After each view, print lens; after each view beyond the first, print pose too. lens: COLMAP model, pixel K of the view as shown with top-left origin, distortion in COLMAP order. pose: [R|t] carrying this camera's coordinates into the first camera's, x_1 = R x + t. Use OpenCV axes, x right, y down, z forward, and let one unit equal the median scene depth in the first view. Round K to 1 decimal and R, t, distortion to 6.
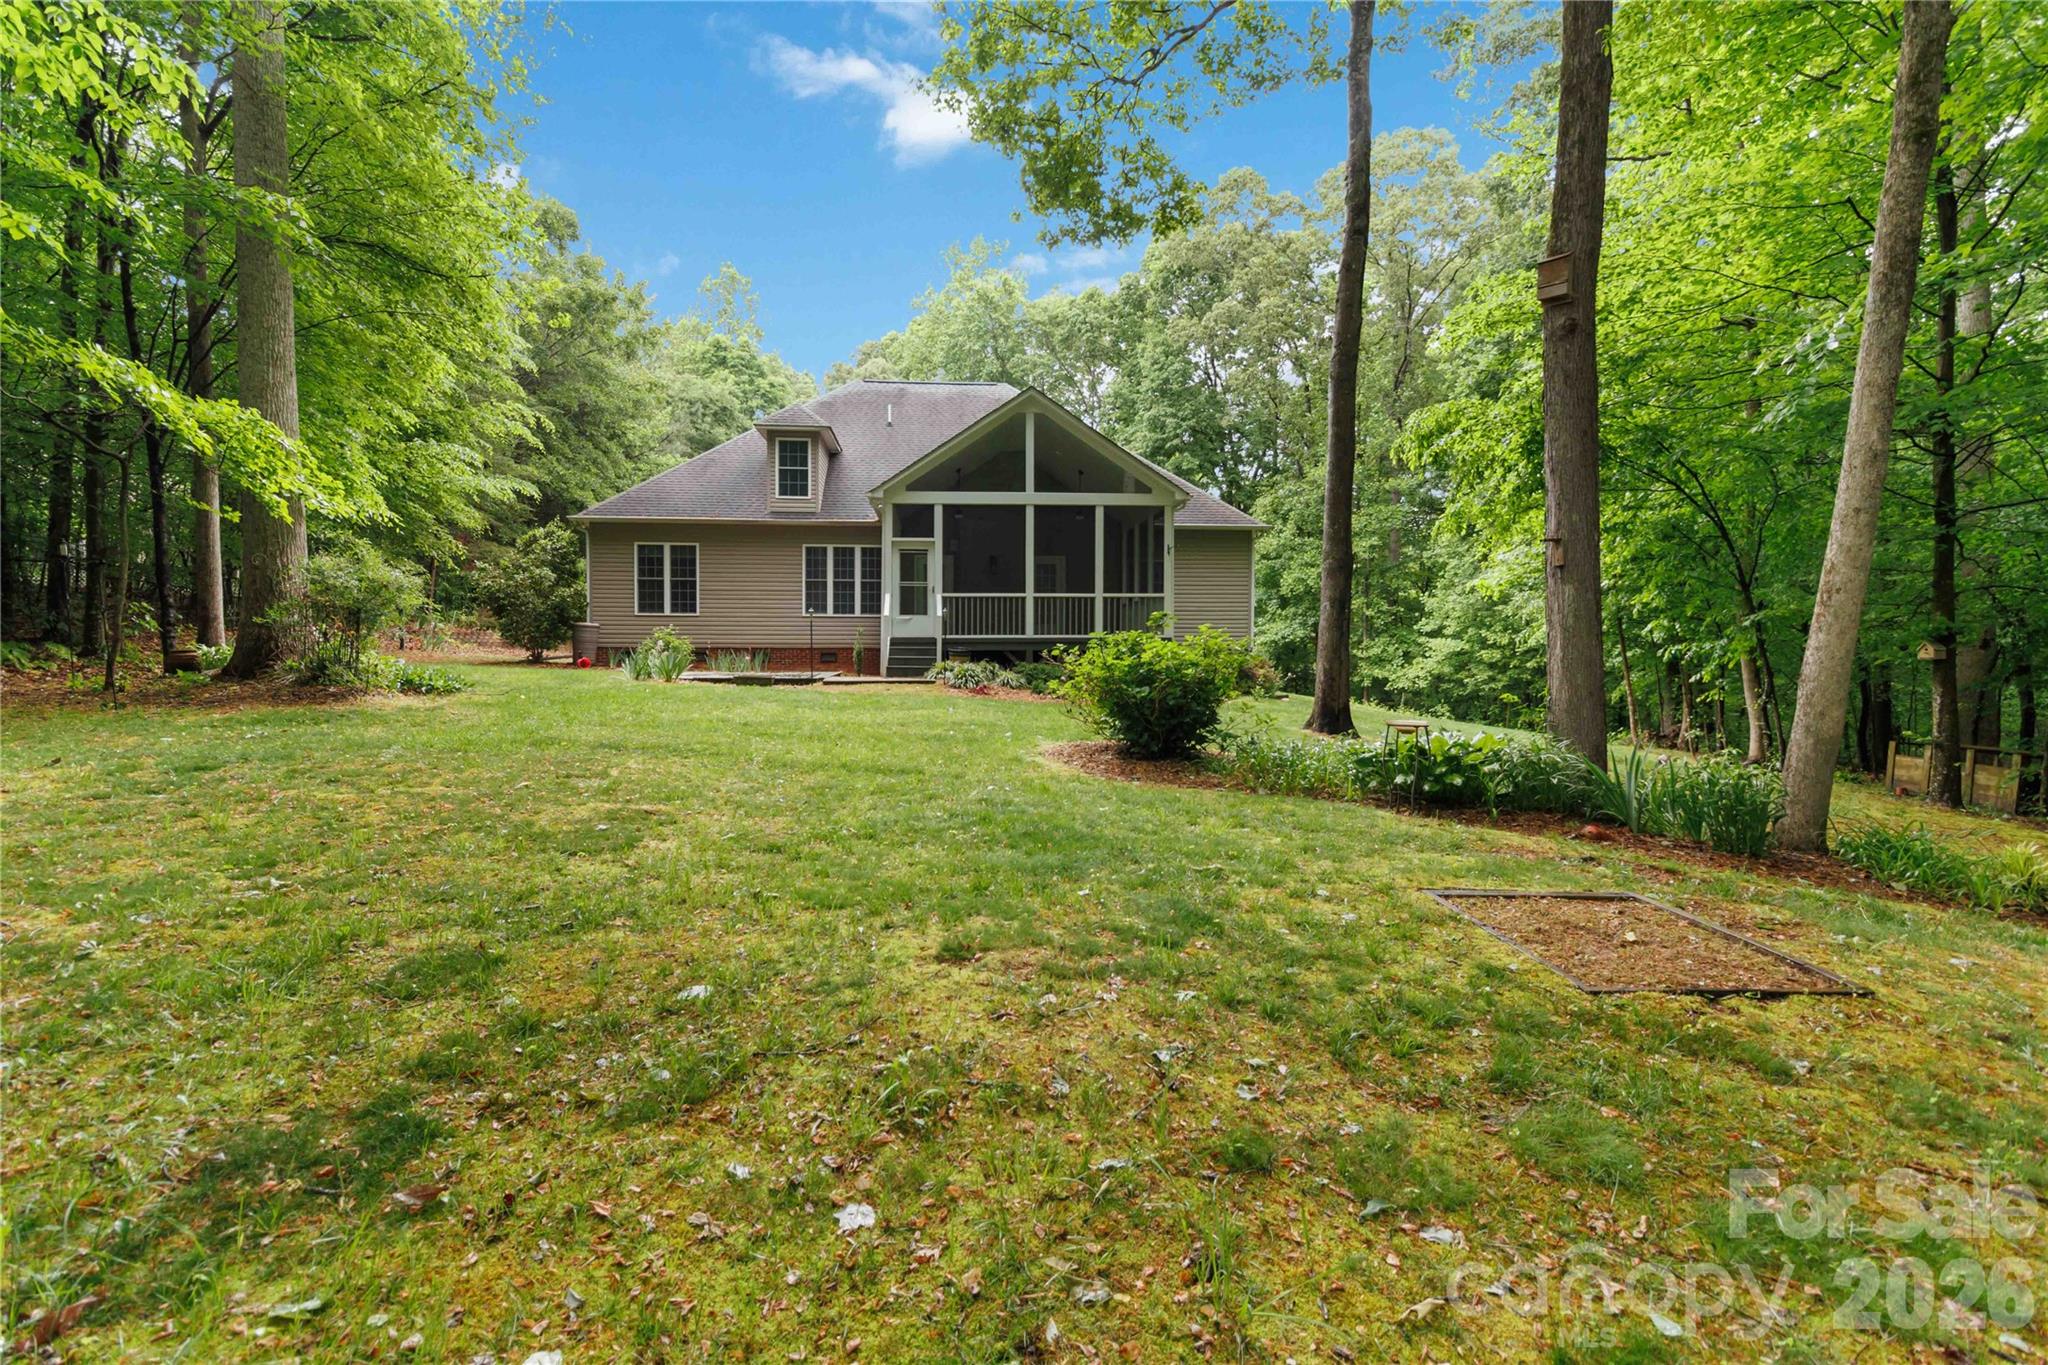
lens RADIAL K [[953.2, 0, 1021.1], [0, 953.2, 650.0], [0, 0, 1]] dist [0.009358, -0.000186]
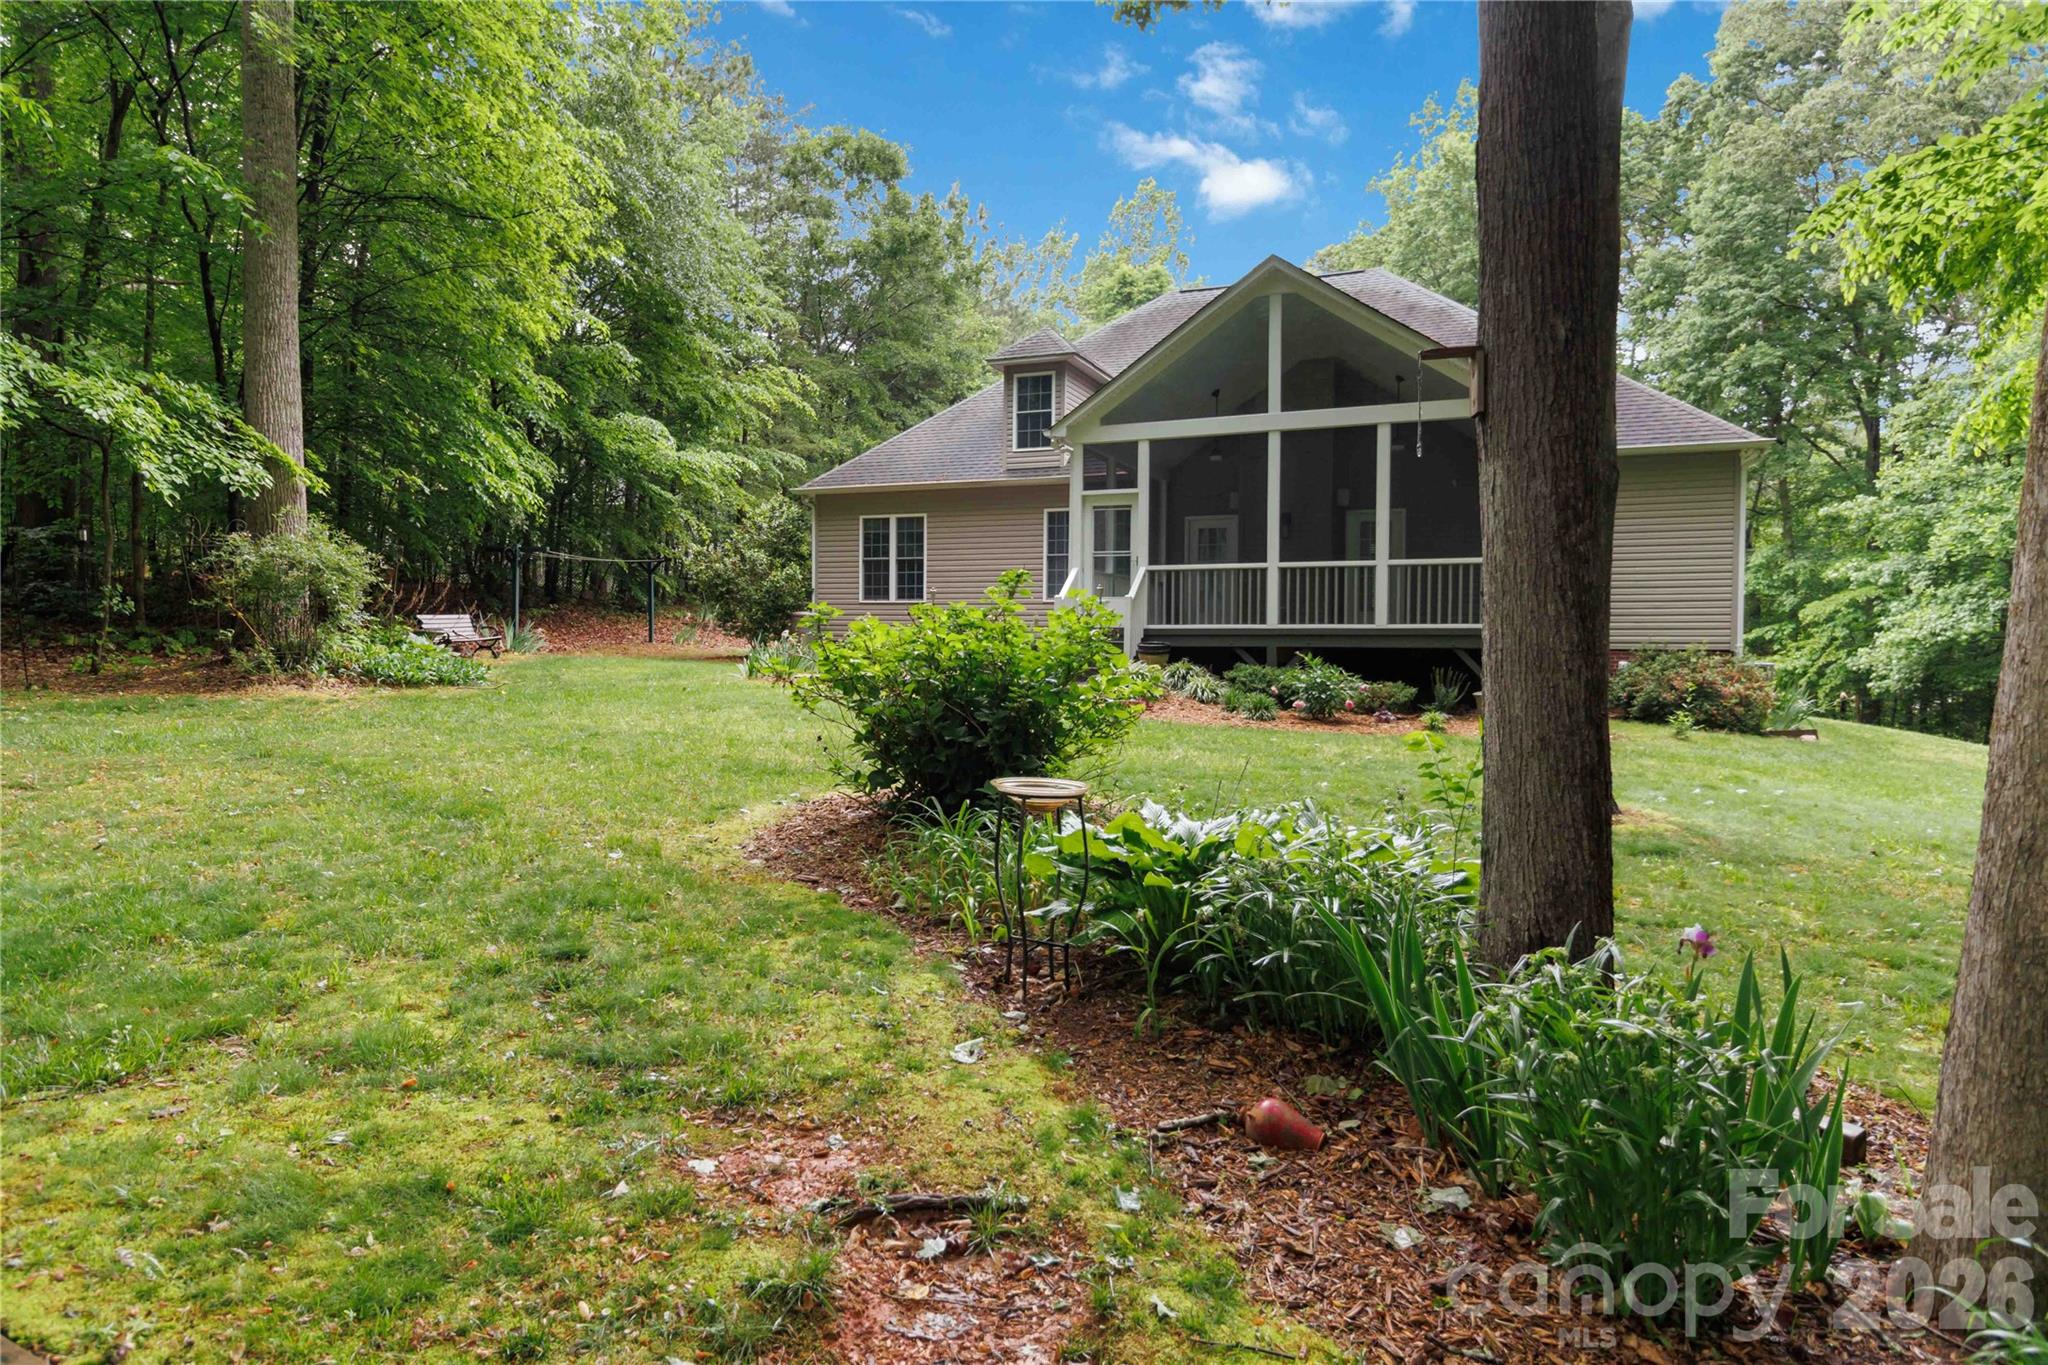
lens RADIAL K [[1186.7, 0, 1003.1], [0, 1186.7, 648.0], [0, 0, 1]] dist [-0.003608, -0.000736]
pose [[0.880231, 0.007665, -0.474483, 0.202941], [-0.009727, 0.999951, -0.001892, 0.003820], [0.474445, 0.006281, 0.880263, 0.145715]]
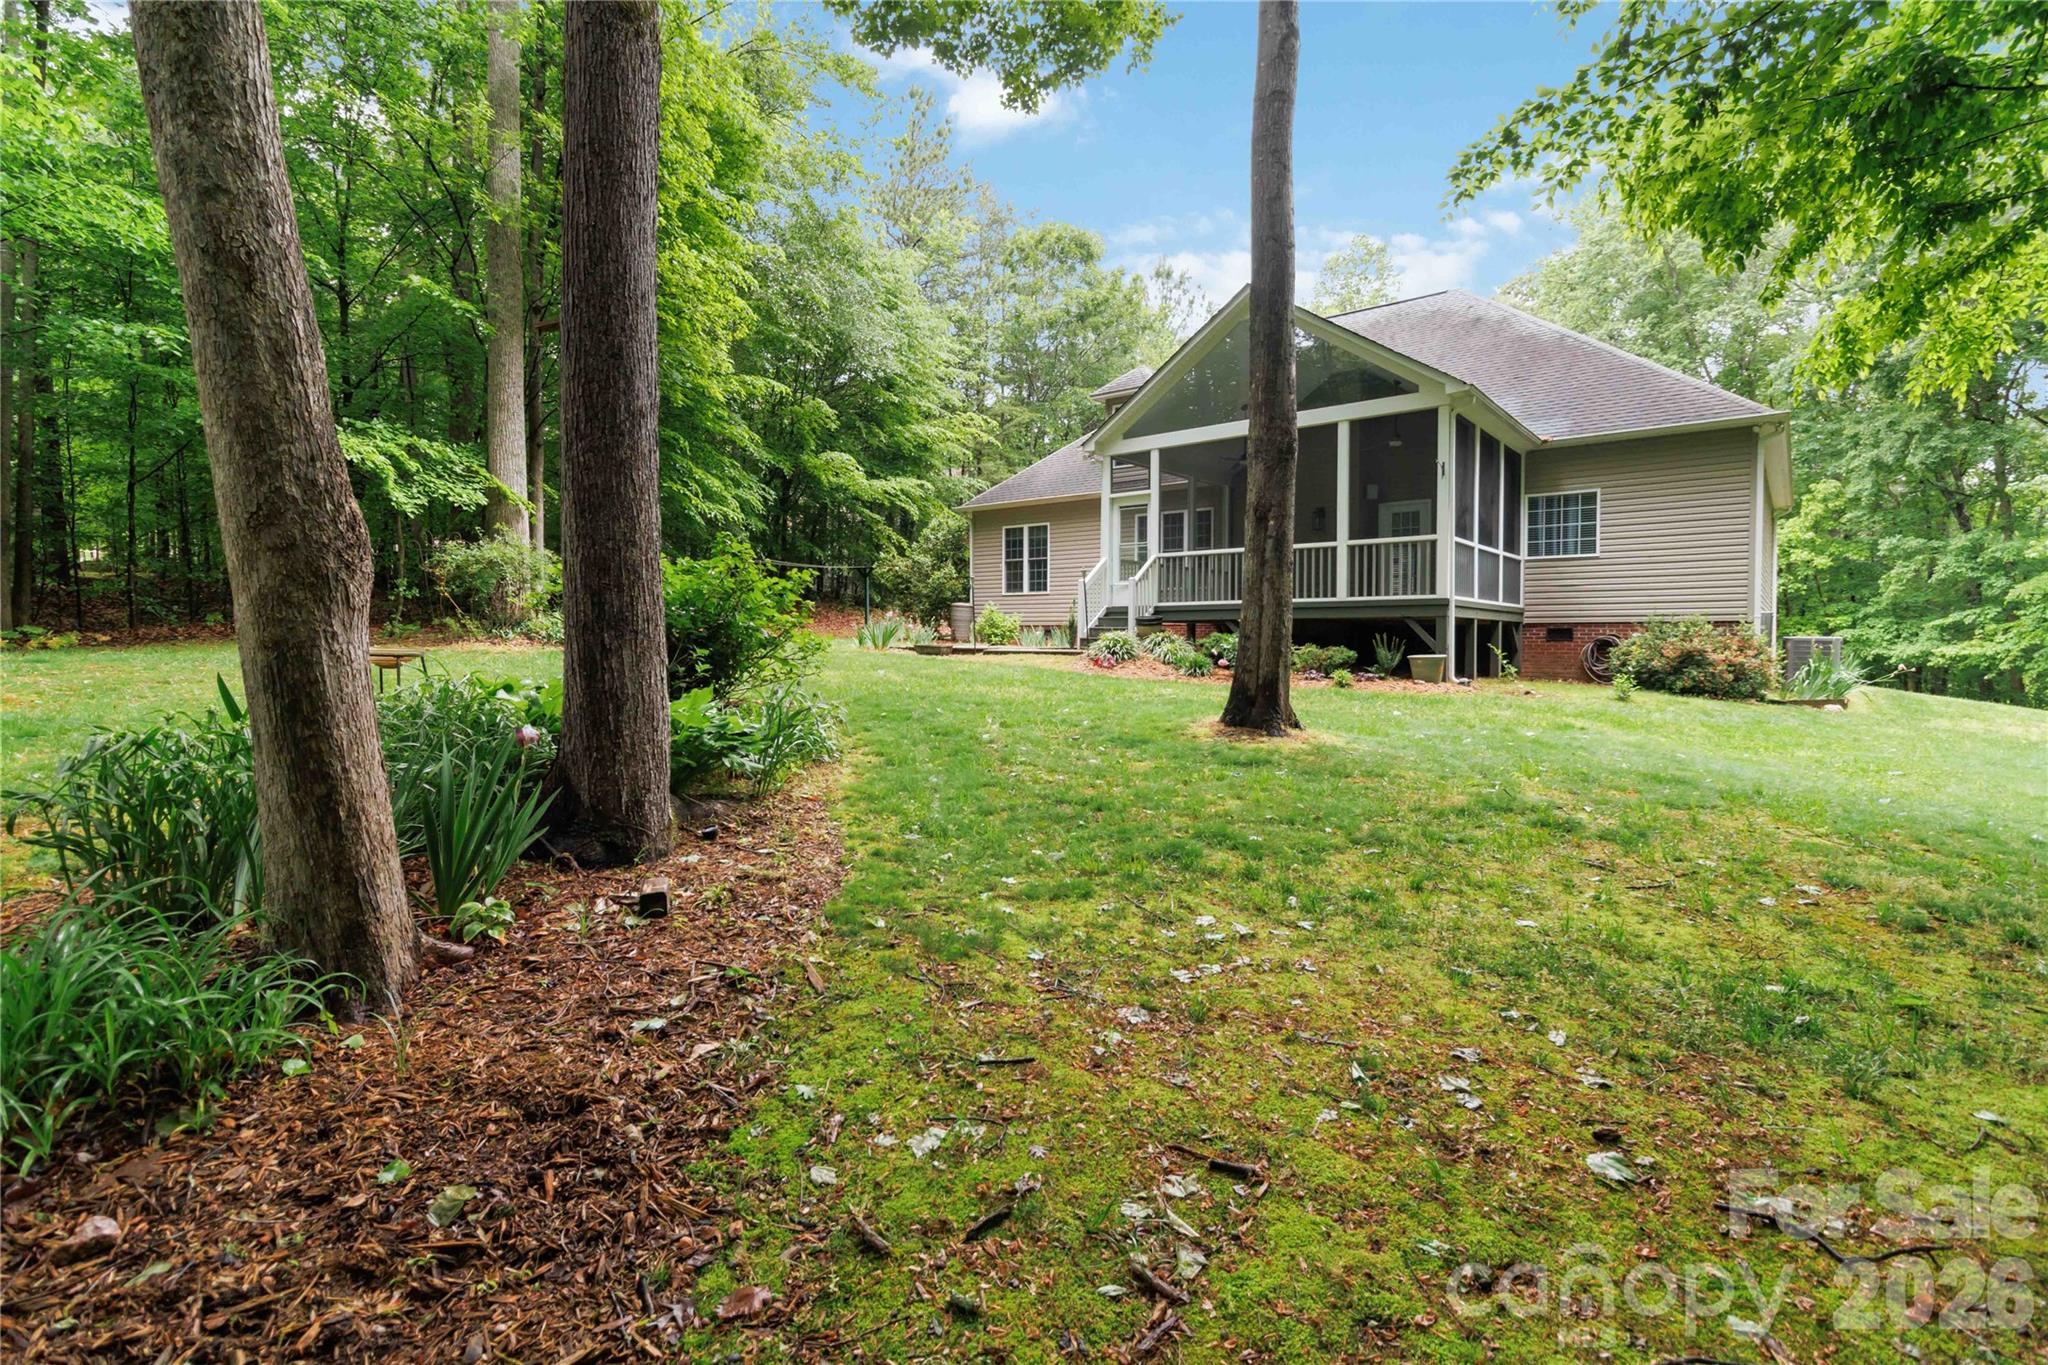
lens RADIAL K [[966.6, 0, 1022.9], [0, 966.6, 645.9], [0, 0, 1]] dist [-0.001423, 0.027617]
pose [[0.717750, 0.005541, -0.696279, 0.362568], [-0.009510, 0.999953, -0.001845, 0.021576], [0.696236, 0.007946, 0.717769, 0.250521]]
